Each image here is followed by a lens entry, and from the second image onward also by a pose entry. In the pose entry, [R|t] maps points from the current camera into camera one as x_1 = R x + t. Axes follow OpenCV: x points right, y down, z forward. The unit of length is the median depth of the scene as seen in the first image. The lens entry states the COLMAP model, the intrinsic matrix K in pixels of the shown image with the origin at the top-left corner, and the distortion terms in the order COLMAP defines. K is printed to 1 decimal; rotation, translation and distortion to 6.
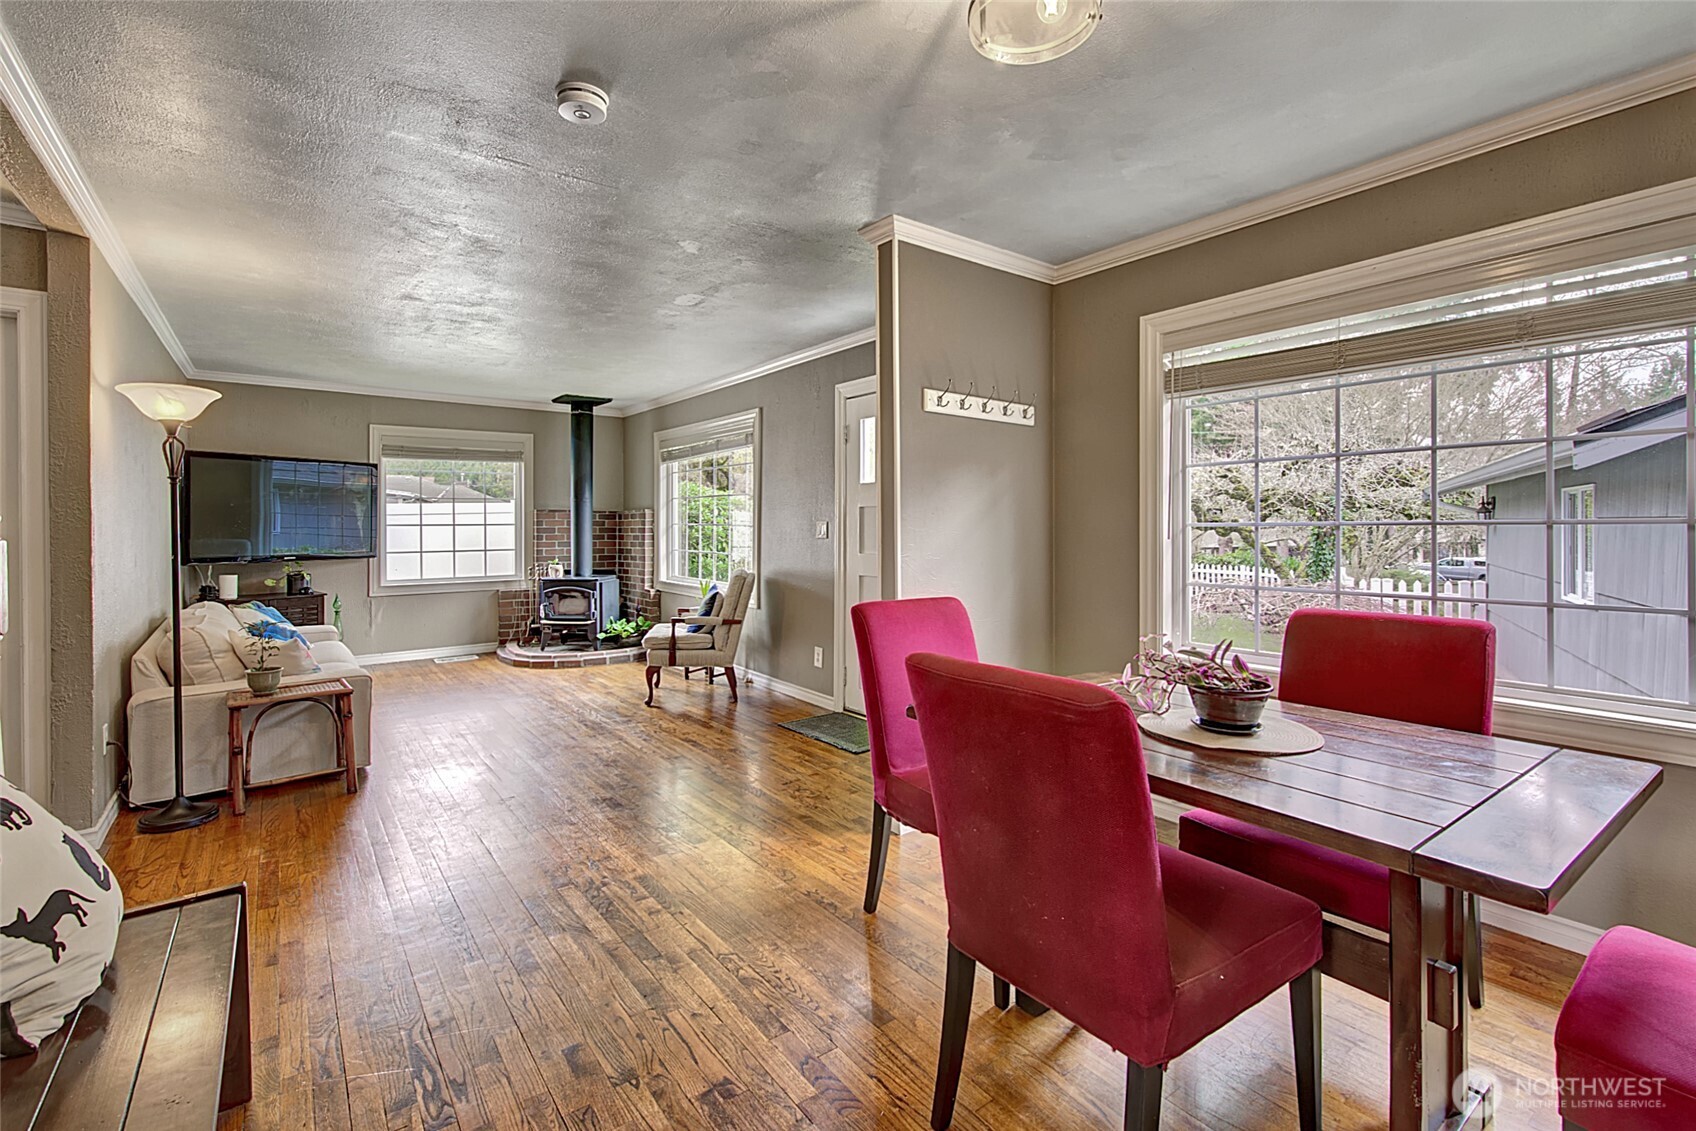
lens RADIAL K [[735.1, 0, 838.6], [0, 735.1, 532.6], [0, 0, 1]] dist [-0.000477, -0.000088]
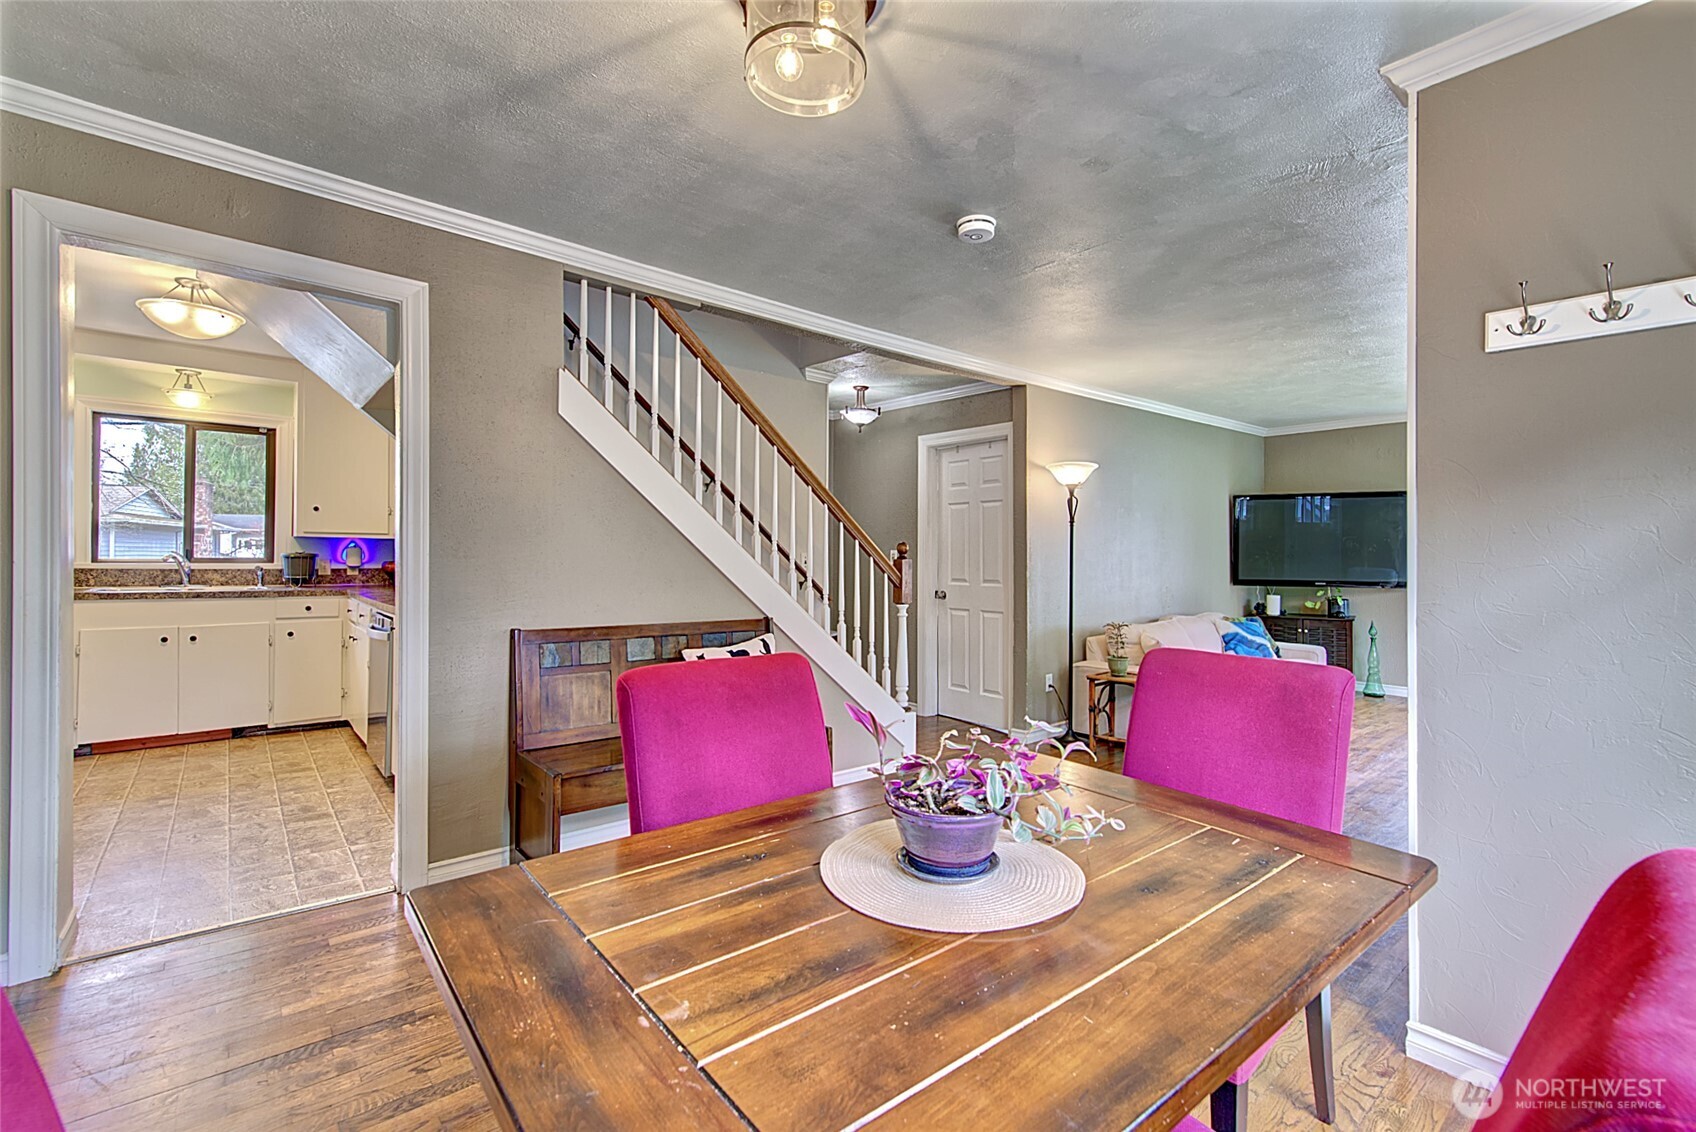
lens RADIAL K [[735.1, 0, 864.2], [0, 735.1, 557.9], [0, 0, 1]] dist [-0.000477, -0.000088]
pose [[0.068608, 0.010143, -0.997592, 0.260801], [-0.014753, 0.999849, 0.009152, -0.003254], [0.997535, 0.014089, 0.068747, 0.200071]]
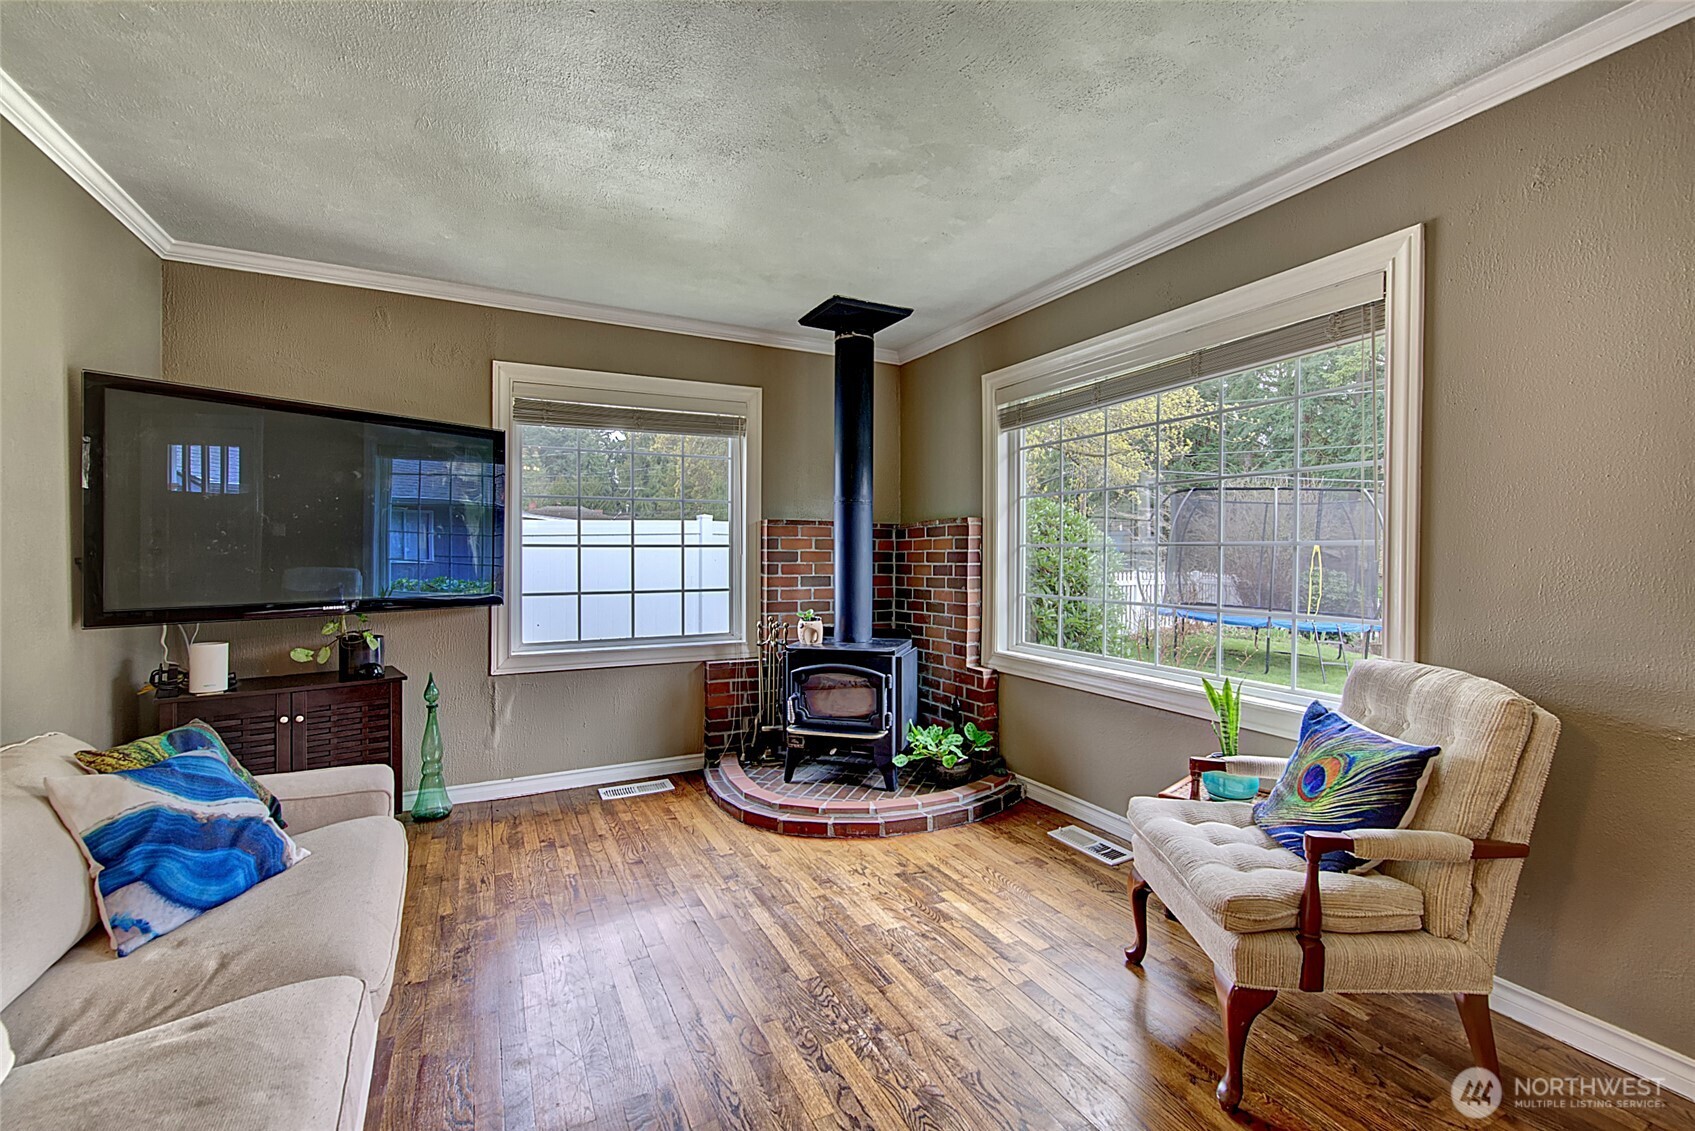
lens RADIAL K [[734.7, 0, 857.5], [0, 734.7, 561.4], [0, 0, 1]] dist [-0.000477, -0.000088]
pose [[0.986024, 0.005336, -0.166519, -0.261112], [-0.005643, 0.999983, -0.001371, 0.001340], [0.166508, 0.002292, 0.986037, 0.475143]]
